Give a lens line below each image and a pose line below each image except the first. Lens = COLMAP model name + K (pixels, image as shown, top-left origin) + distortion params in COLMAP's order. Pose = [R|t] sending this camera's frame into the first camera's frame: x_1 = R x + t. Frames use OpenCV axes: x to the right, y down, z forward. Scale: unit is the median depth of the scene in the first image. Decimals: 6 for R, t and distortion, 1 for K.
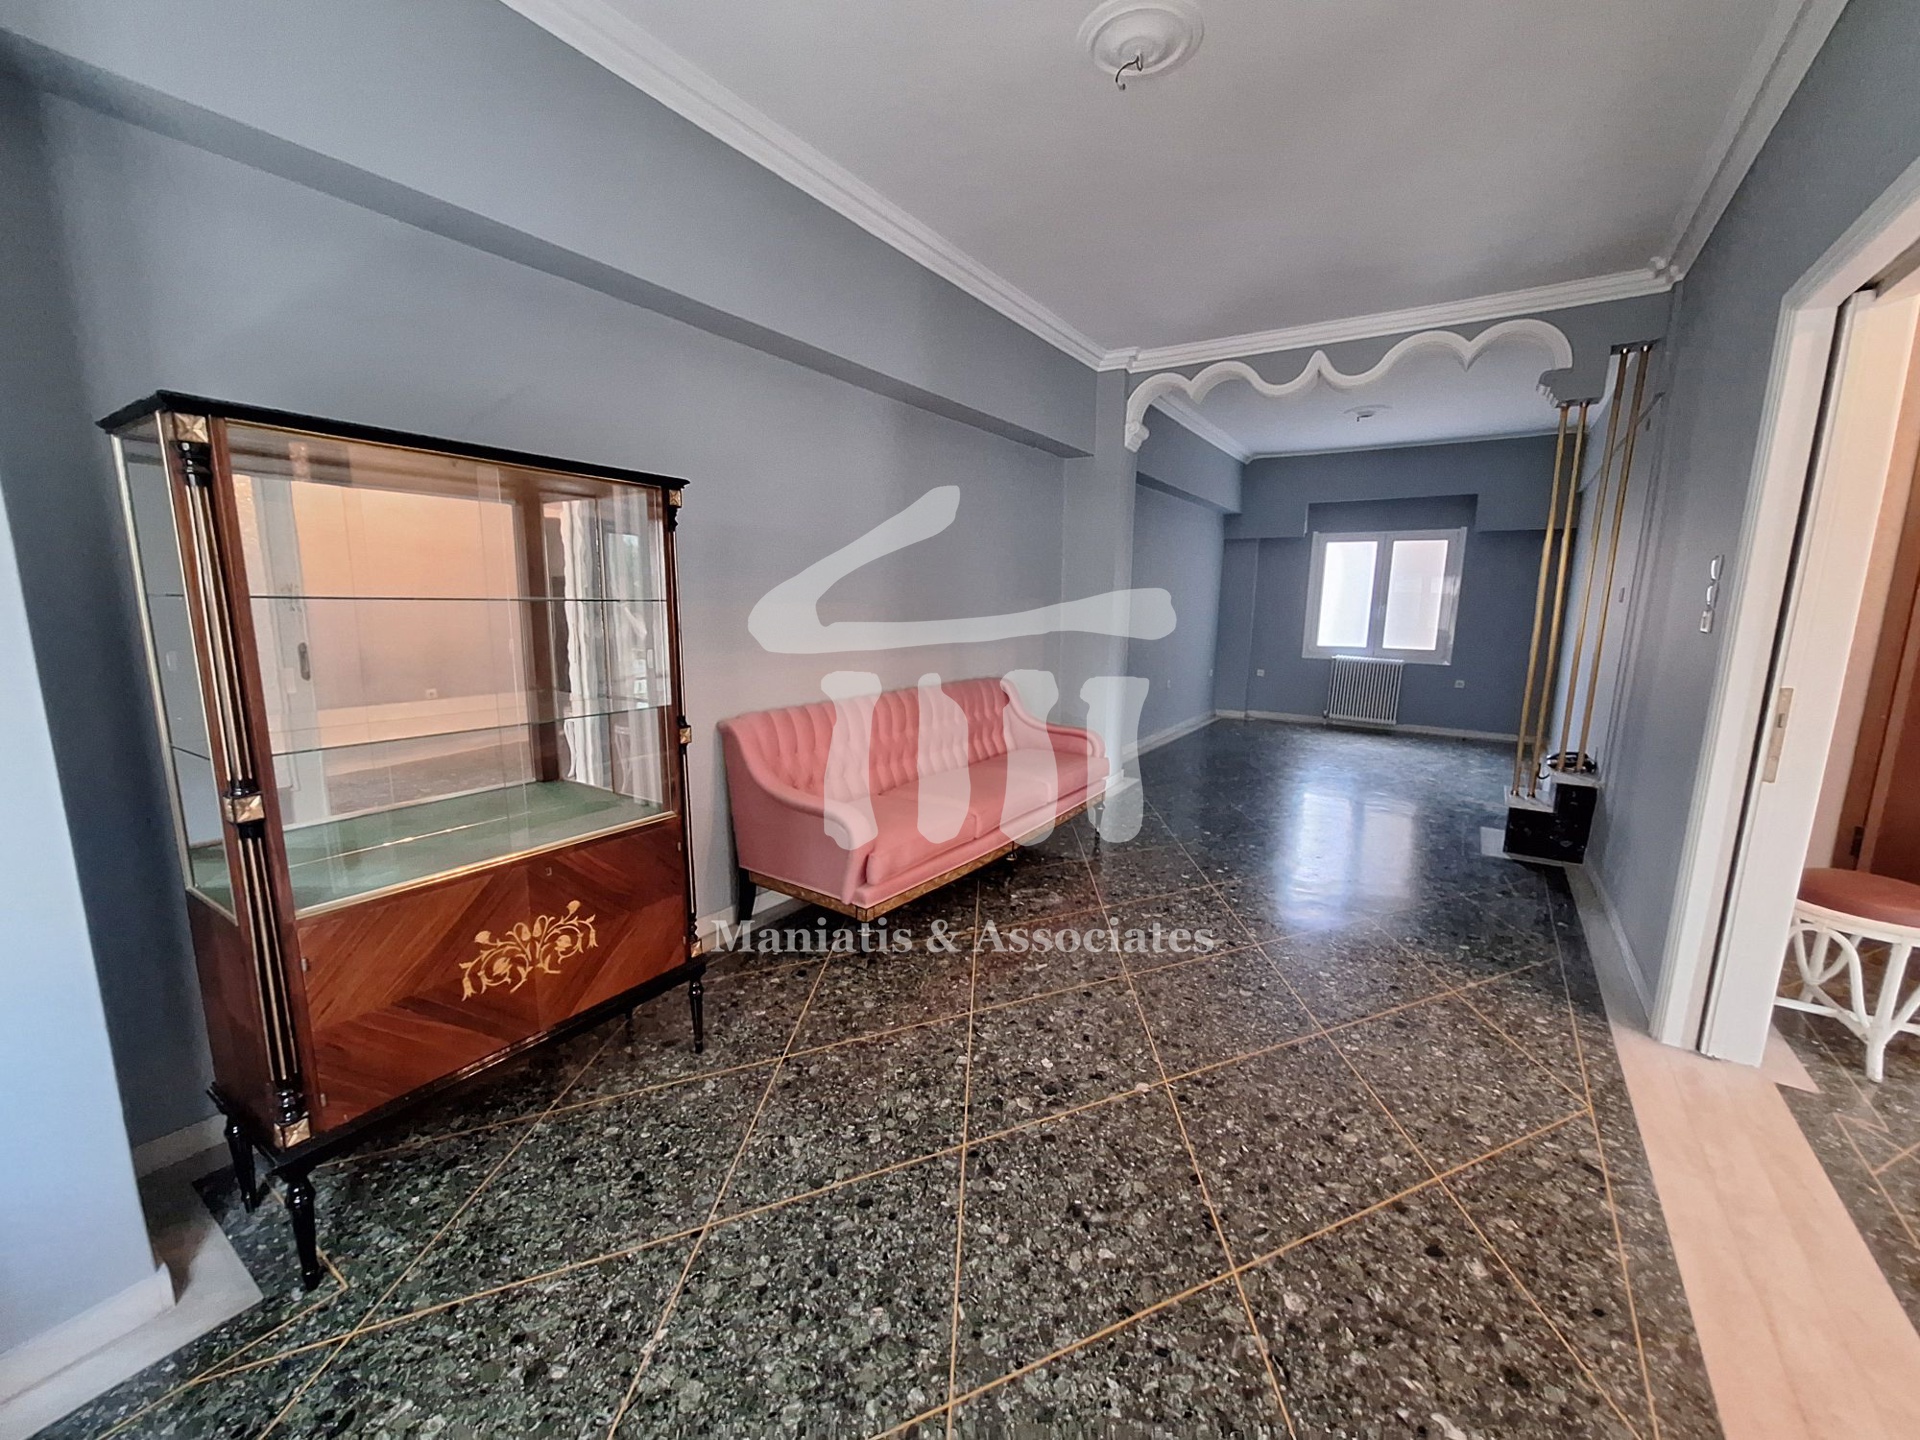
lens RADIAL K [[754.0, 0, 953.6], [0, 754.0, 724.3], [0, 0, 1]] dist [-0.009753, 0.003612]
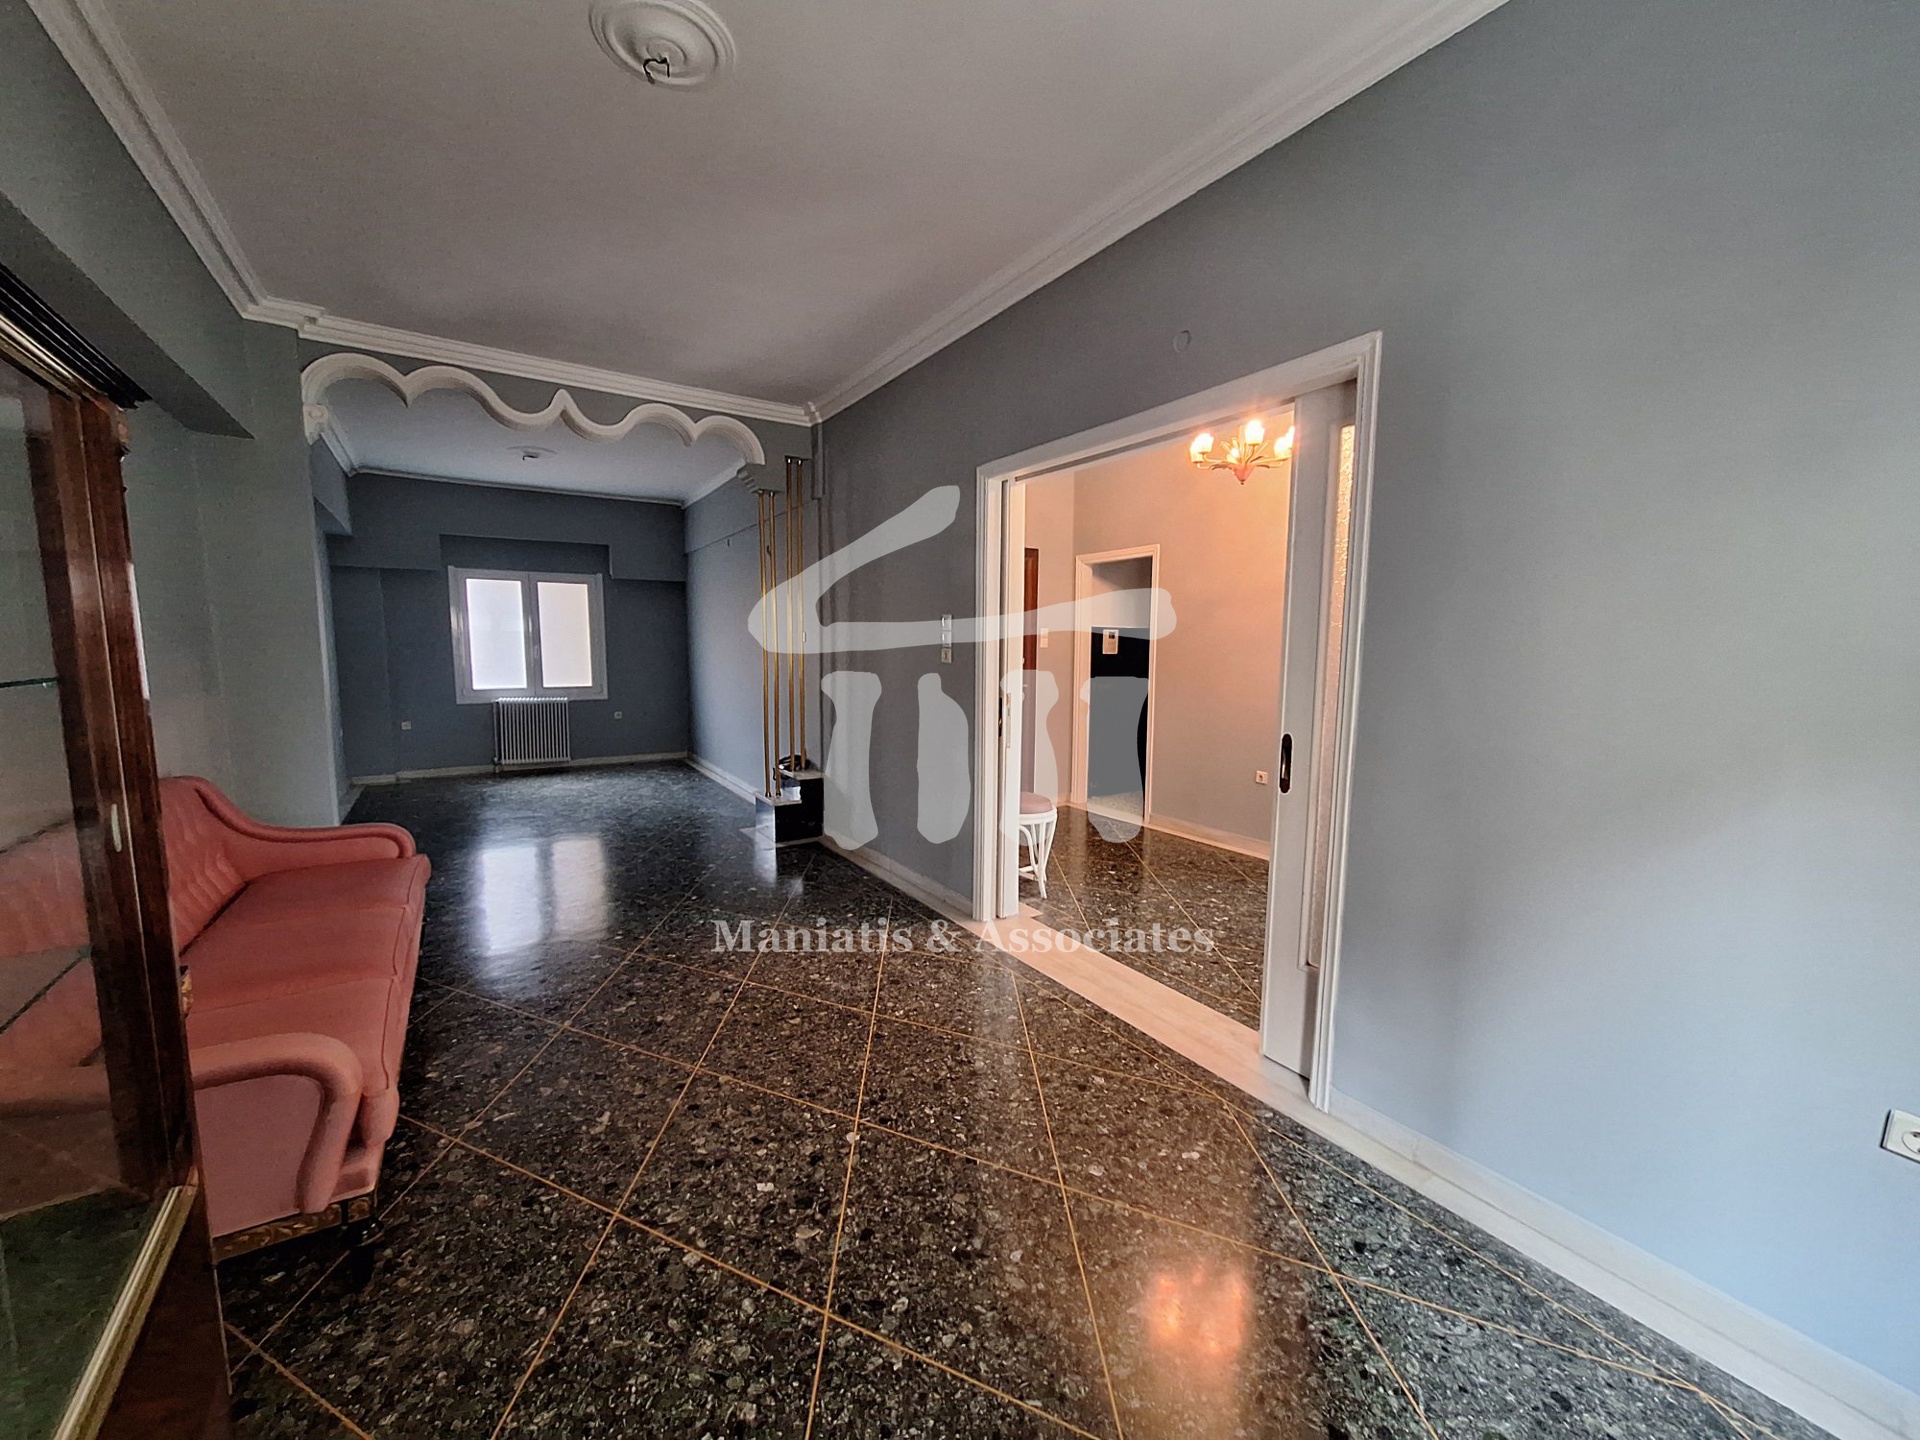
lens RADIAL K [[754.0, 0, 956.4], [0, 754.0, 724.2], [0, 0, 1]] dist [-0.009753, 0.003612]
pose [[0.382213, -0.108840, 0.917642, -0.390043], [0.152495, 0.986853, 0.053533, -0.062661], [-0.911405, 0.119475, 0.393786, 0.298041]]
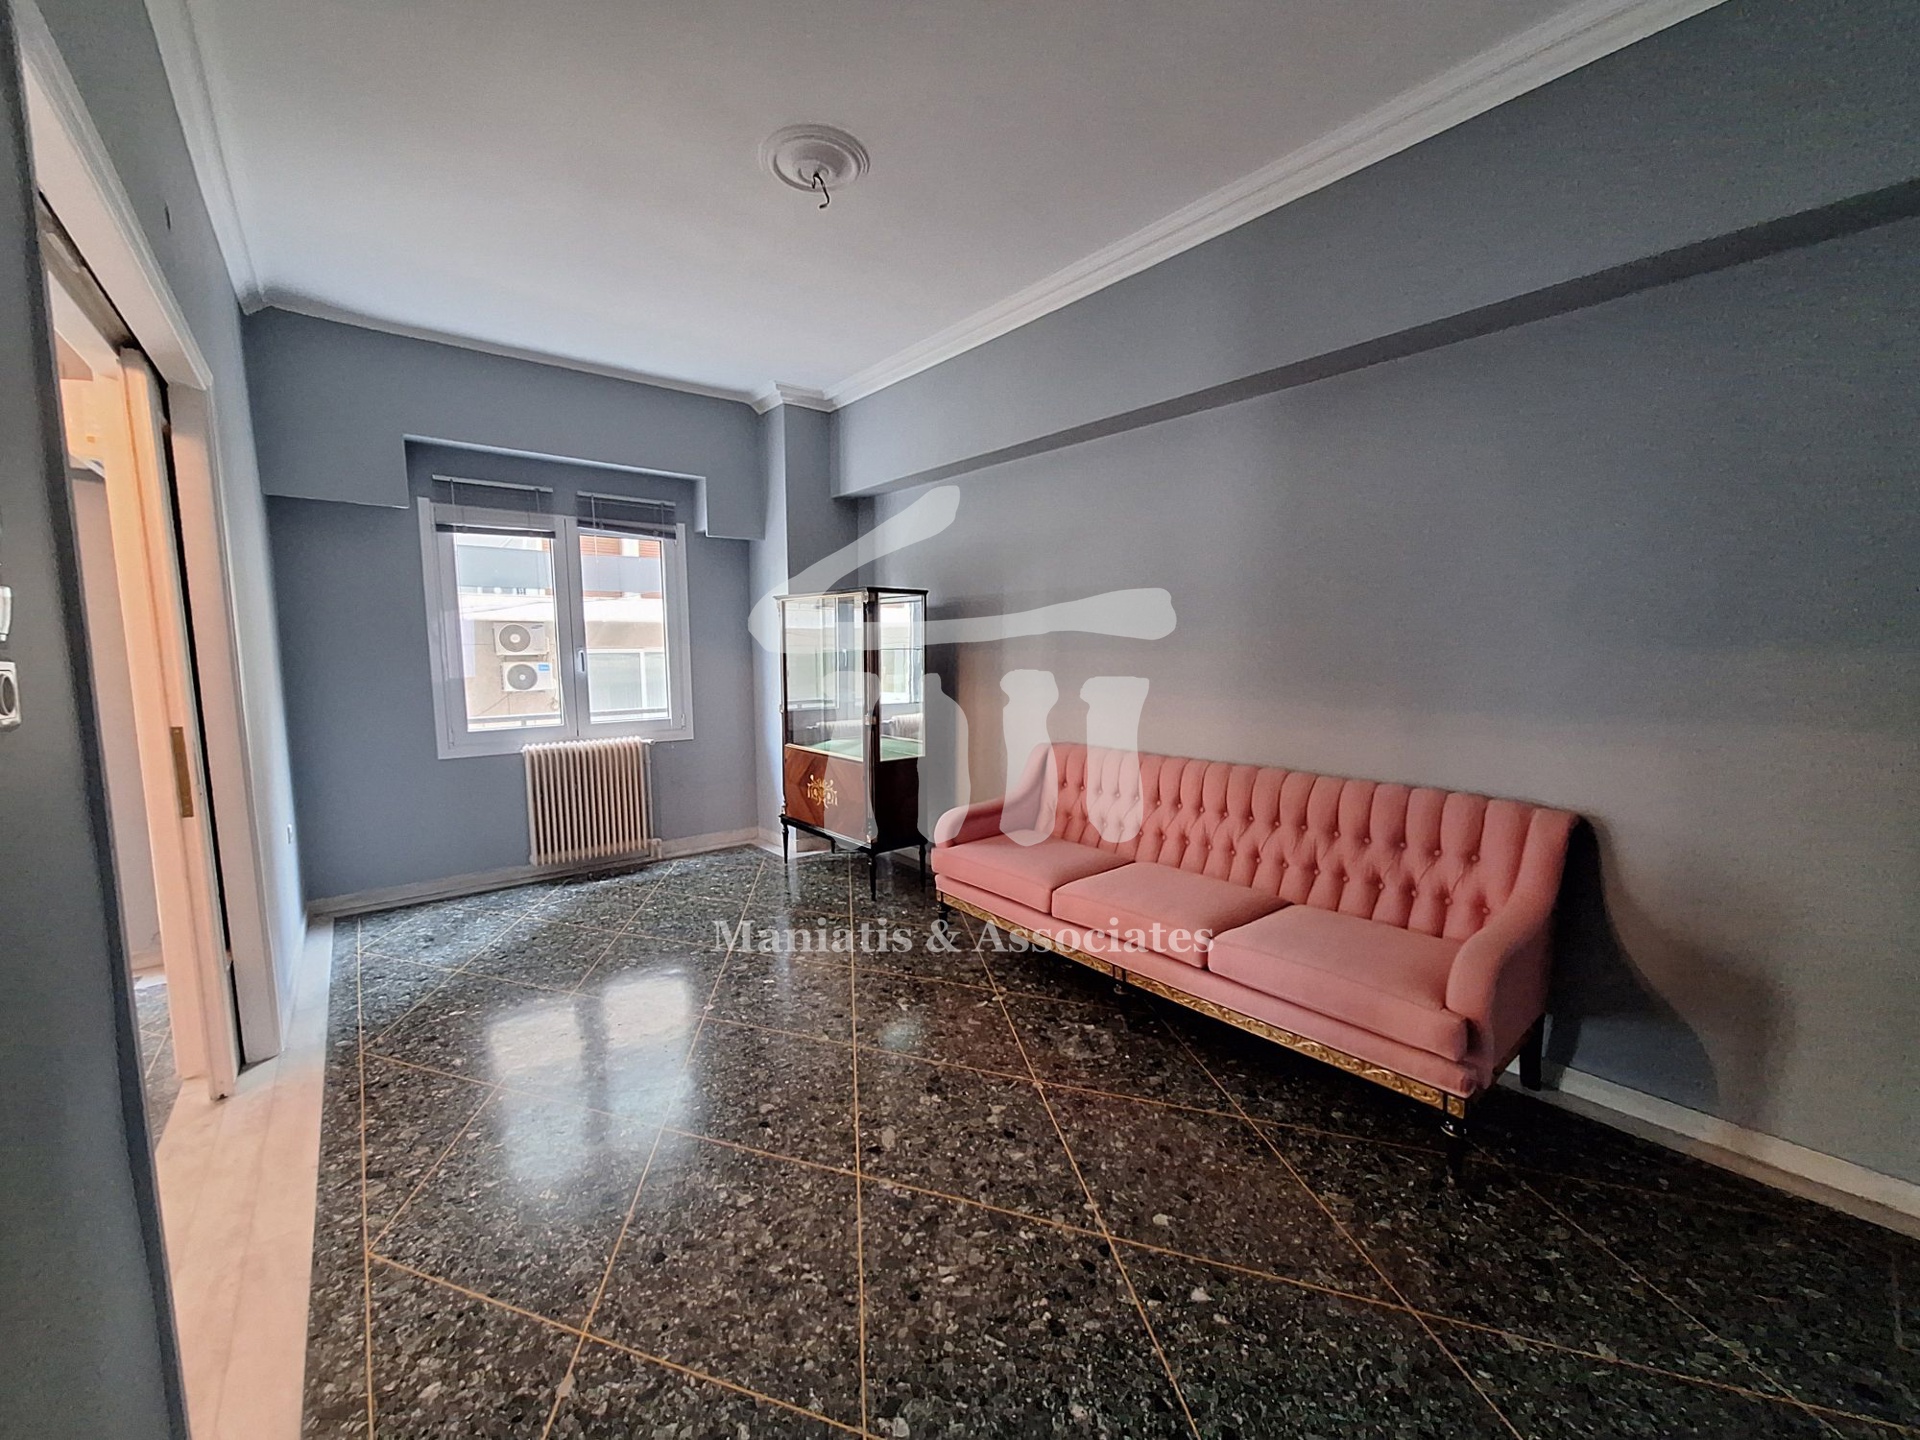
lens RADIAL K [[754.0, 0, 954.7], [0, 754.0, 728.8], [0, 0, 1]] dist [-0.009753, 0.003612]
pose [[-0.278936, 0.093467, -0.955750, 0.969185], [-0.158899, 0.977041, 0.141923, -0.185497], [0.947072, 0.191456, -0.257680, 1.183993]]
